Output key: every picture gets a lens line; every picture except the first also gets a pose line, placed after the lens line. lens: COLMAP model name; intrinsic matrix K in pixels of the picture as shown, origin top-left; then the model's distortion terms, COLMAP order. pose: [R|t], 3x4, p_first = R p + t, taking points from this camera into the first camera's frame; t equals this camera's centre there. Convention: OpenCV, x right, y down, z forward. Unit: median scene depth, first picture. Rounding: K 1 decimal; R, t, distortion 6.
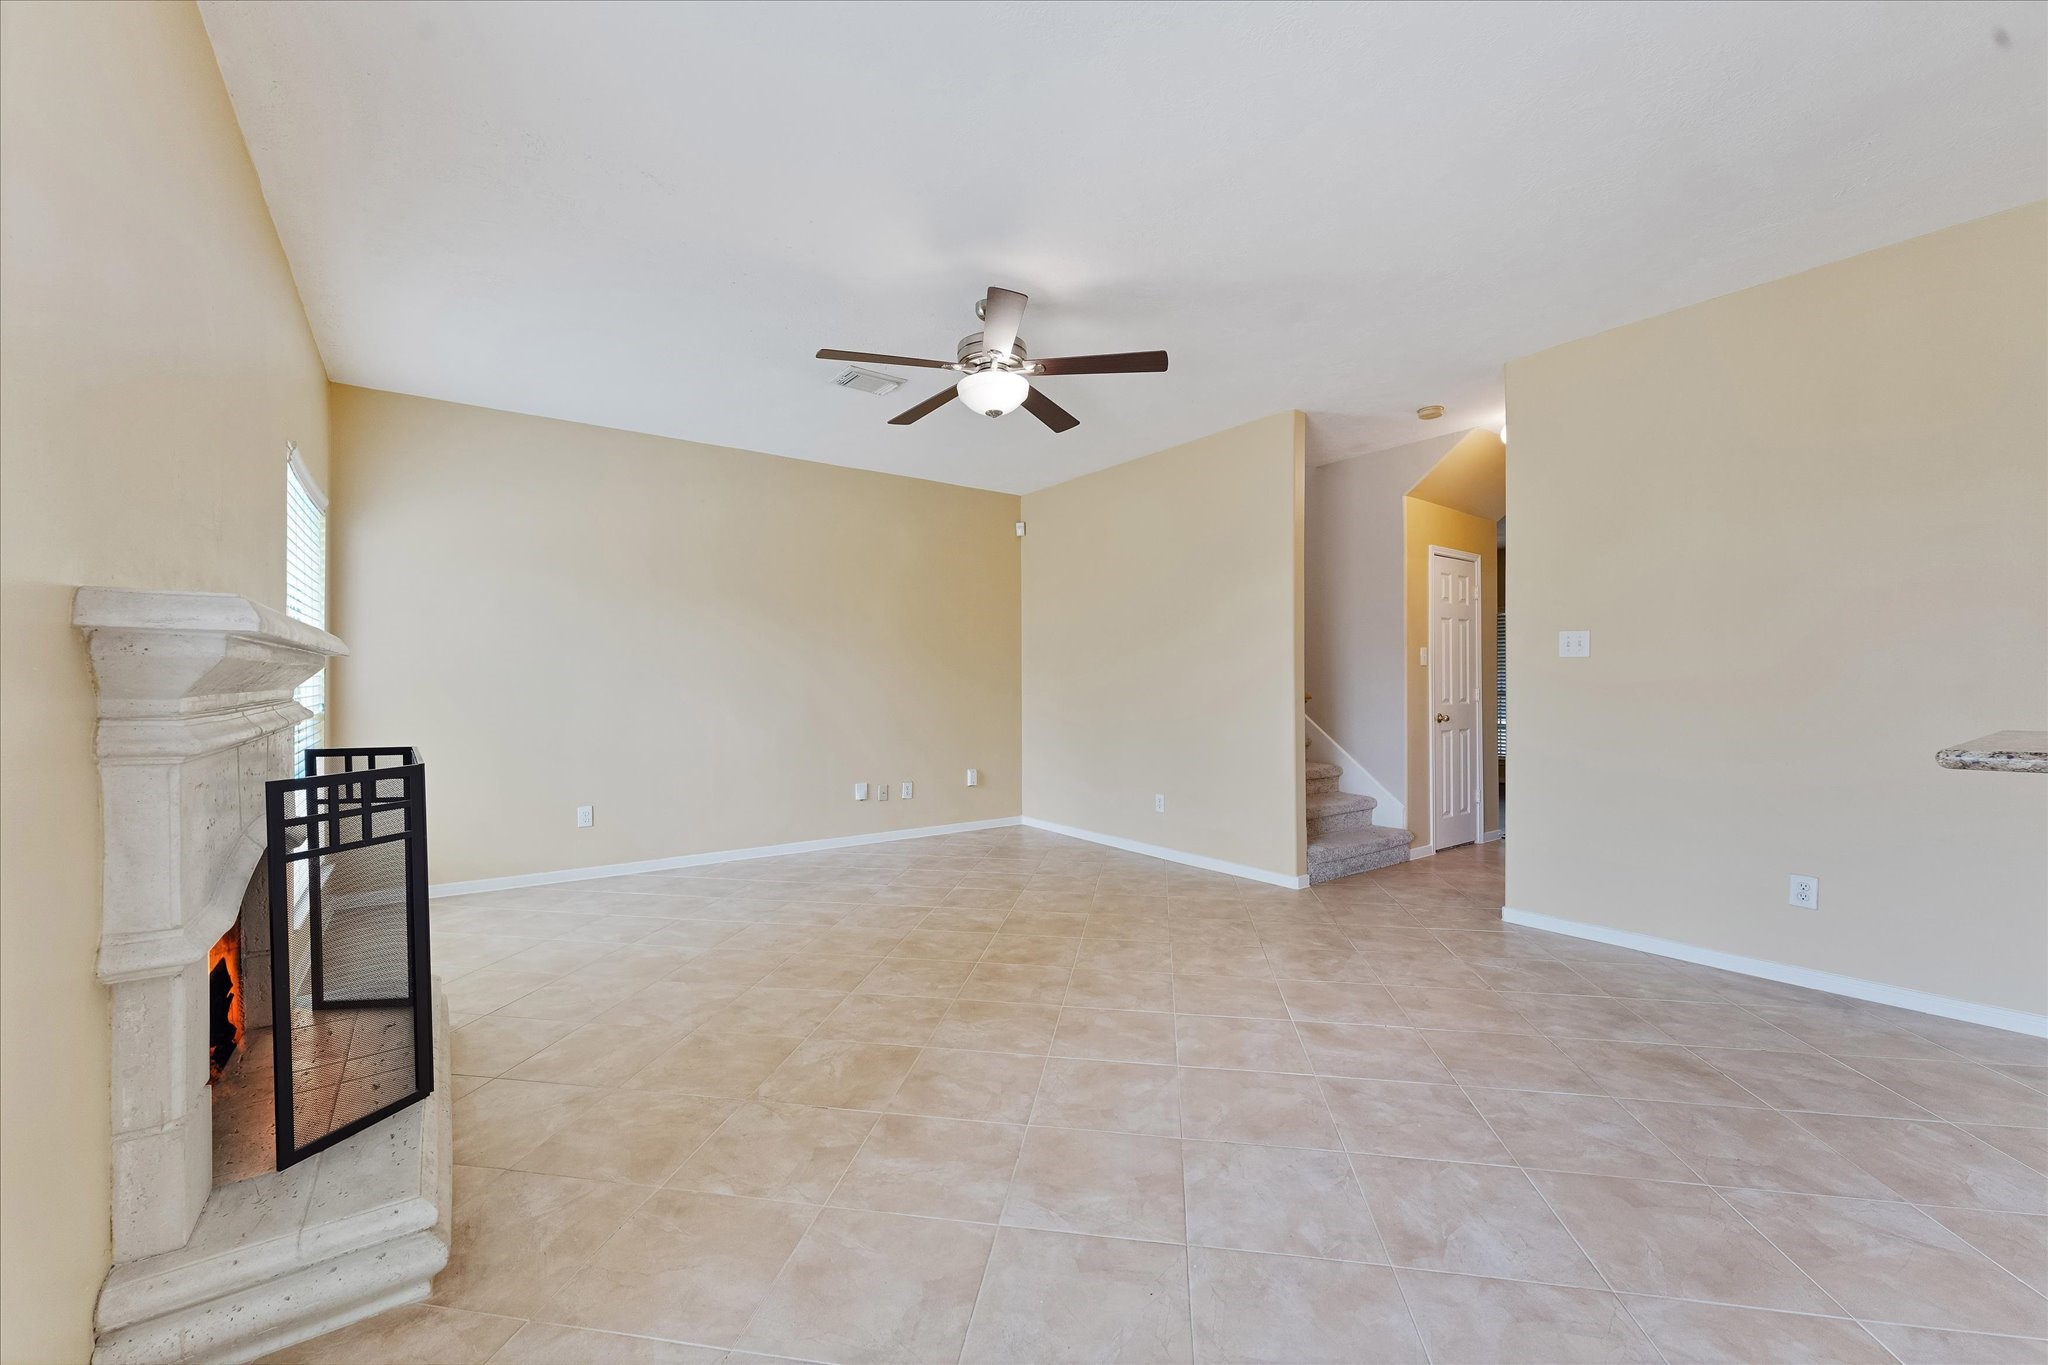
lens RADIAL K [[817.0, 0, 1019.5], [0, 817.0, 683.5], [0, 0, 1]] dist [-0.001208, 0.000275]
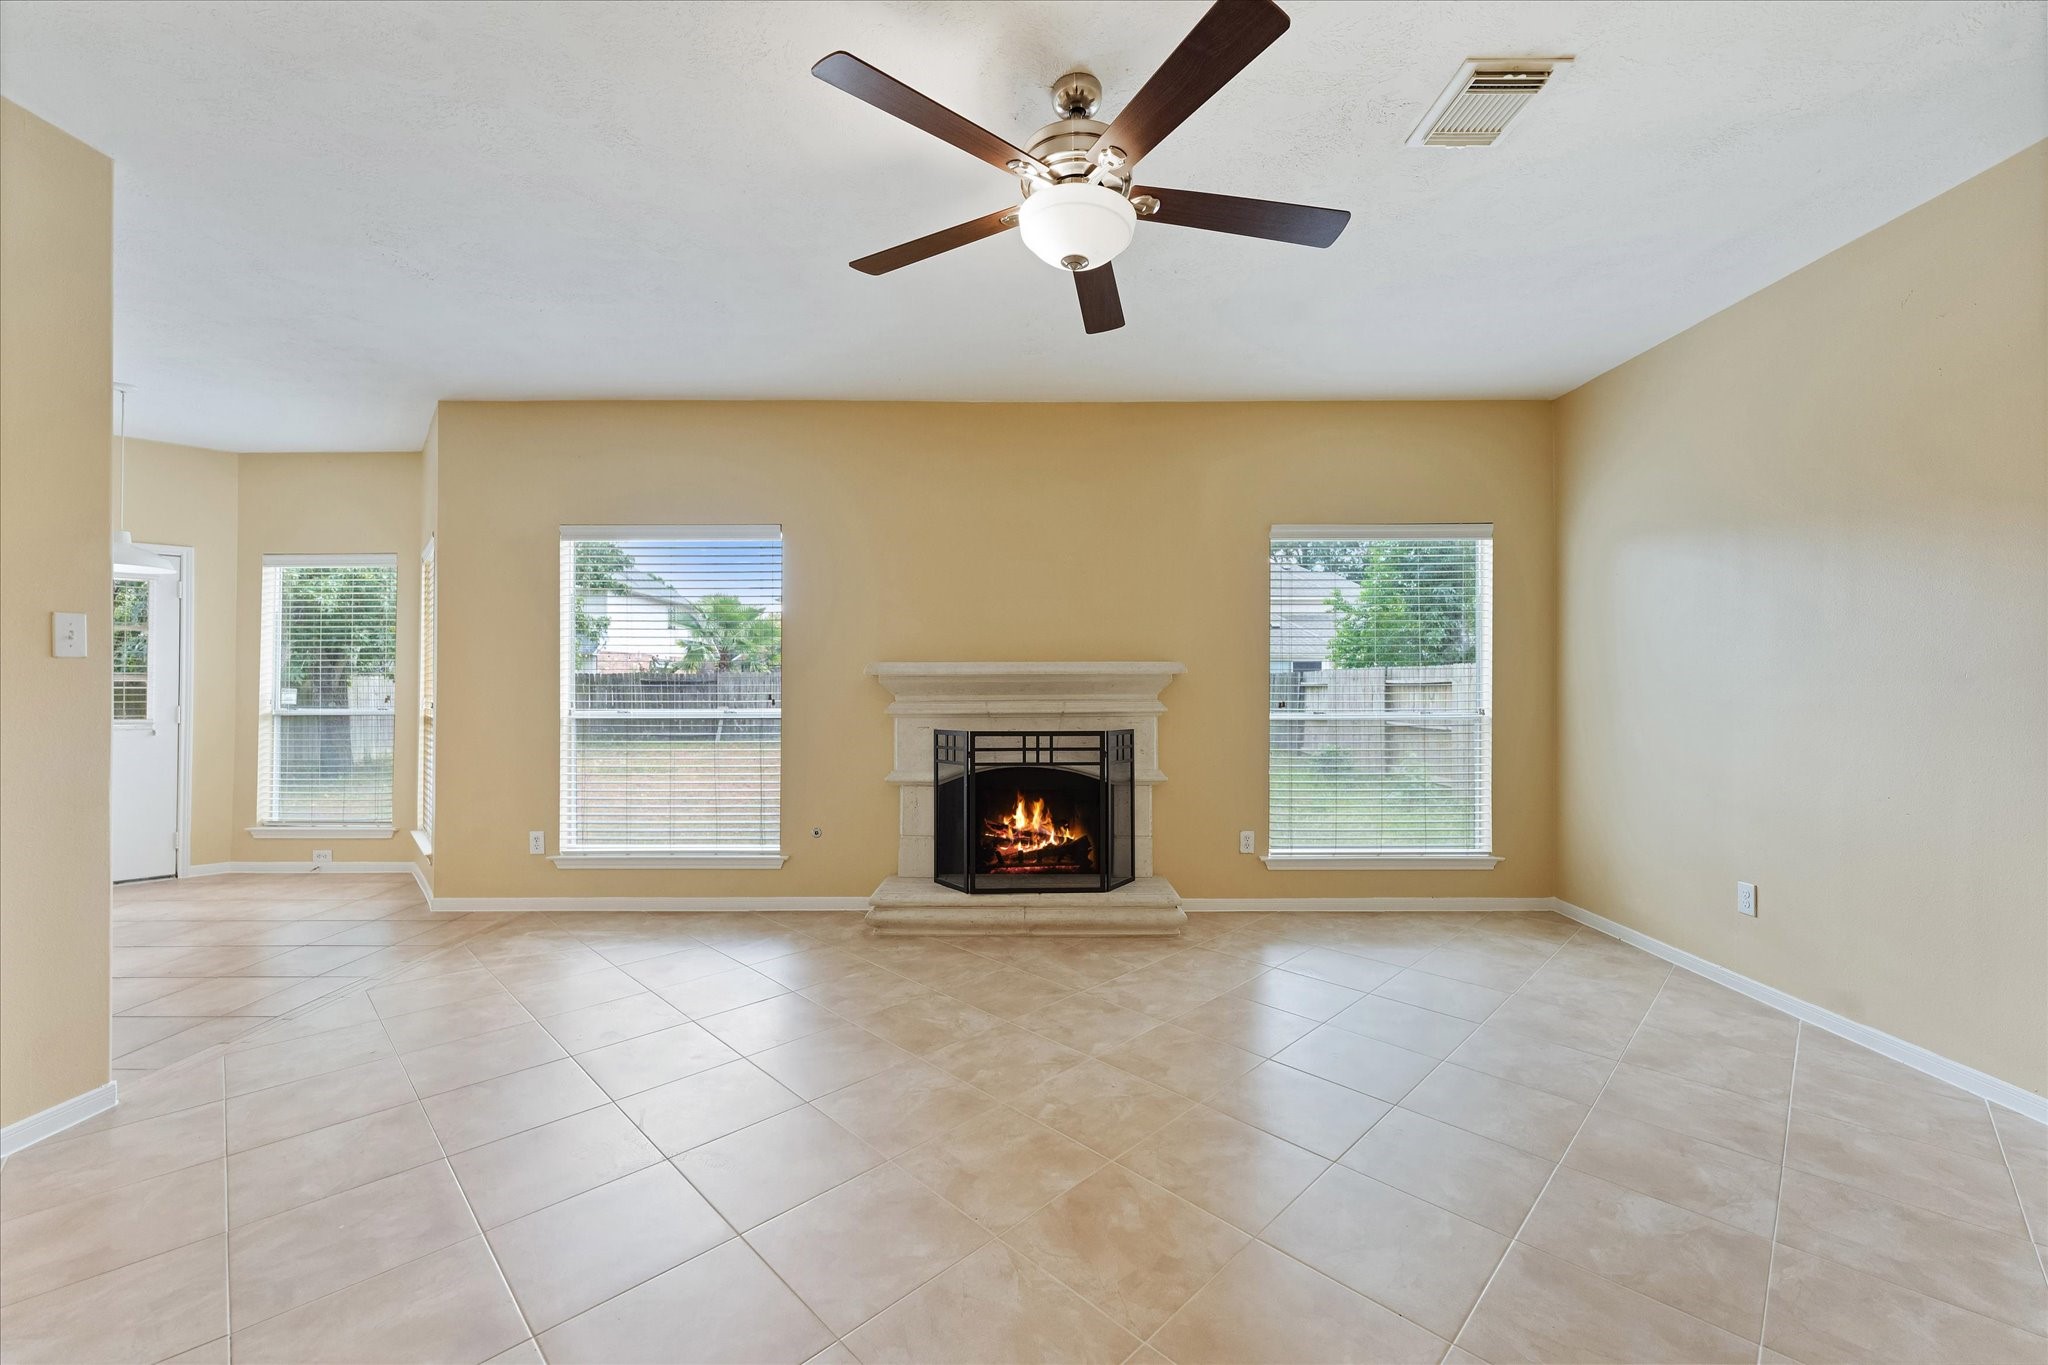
lens RADIAL K [[817.0, 0, 1024.0], [0, 817.0, 677.0], [0, 0, 1]] dist [-0.001208, 0.000275]
pose [[-0.586134, -0.005176, -0.810198, 0.541253], [-0.000596, 0.999982, -0.005957, -0.015806], [0.810214, -0.003009, -0.586127, 1.469320]]
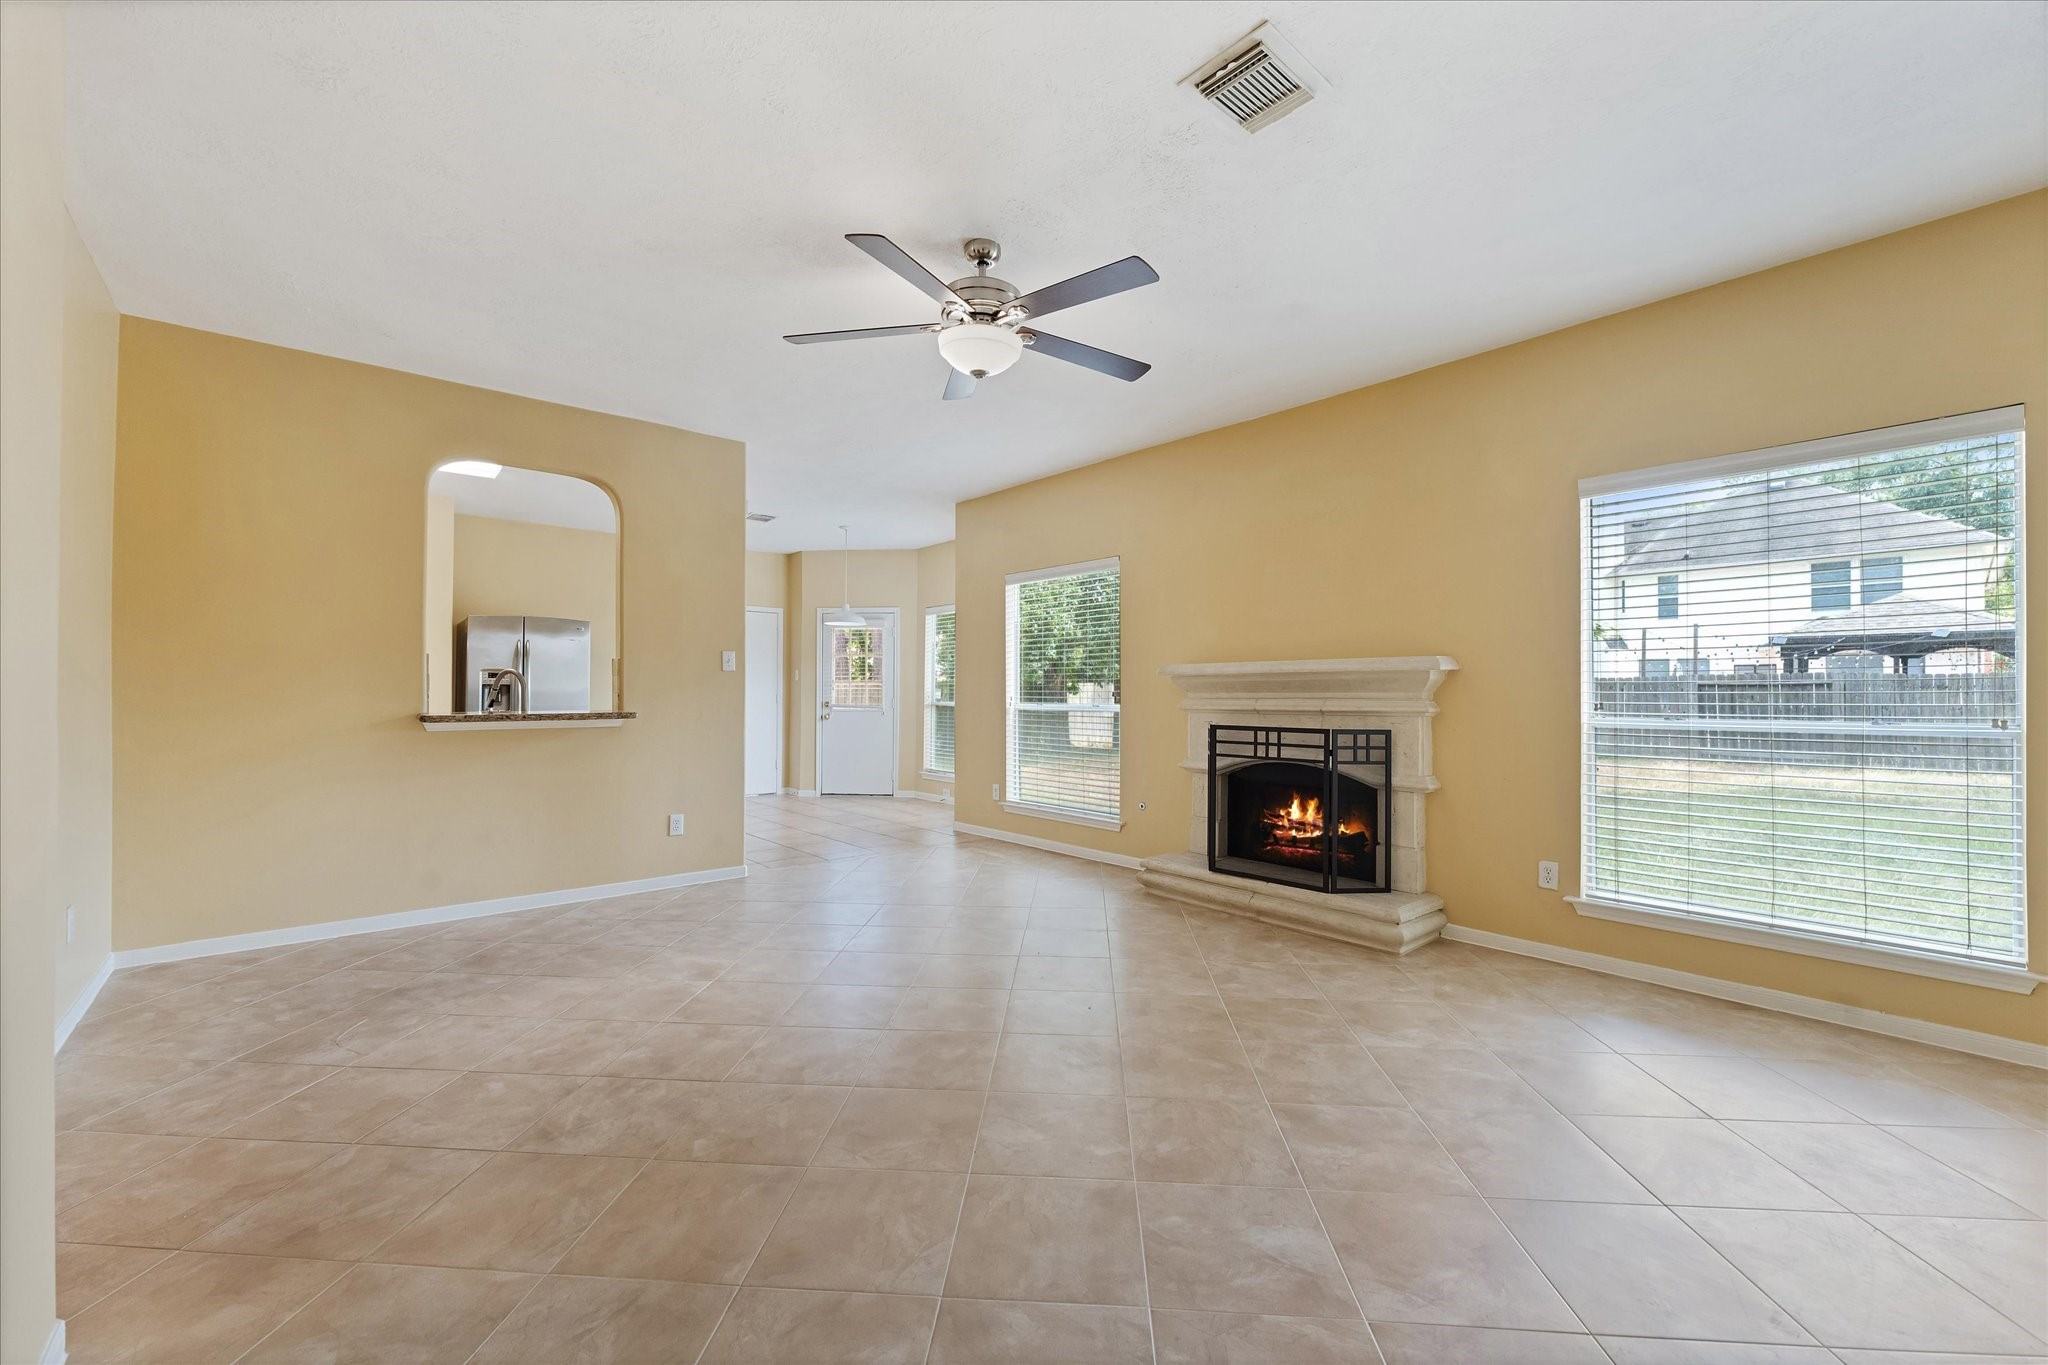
lens RADIAL K [[817.0, 0, 1016.4], [0, 817.0, 681.9], [0, 0, 1]] dist [-0.001208, 0.000275]
pose [[-0.996420, 0.000293, -0.084537, 0.002961], [0.000917, 0.999973, -0.007346, -0.002541], [0.084532, -0.007397, -0.996393, 2.045778]]
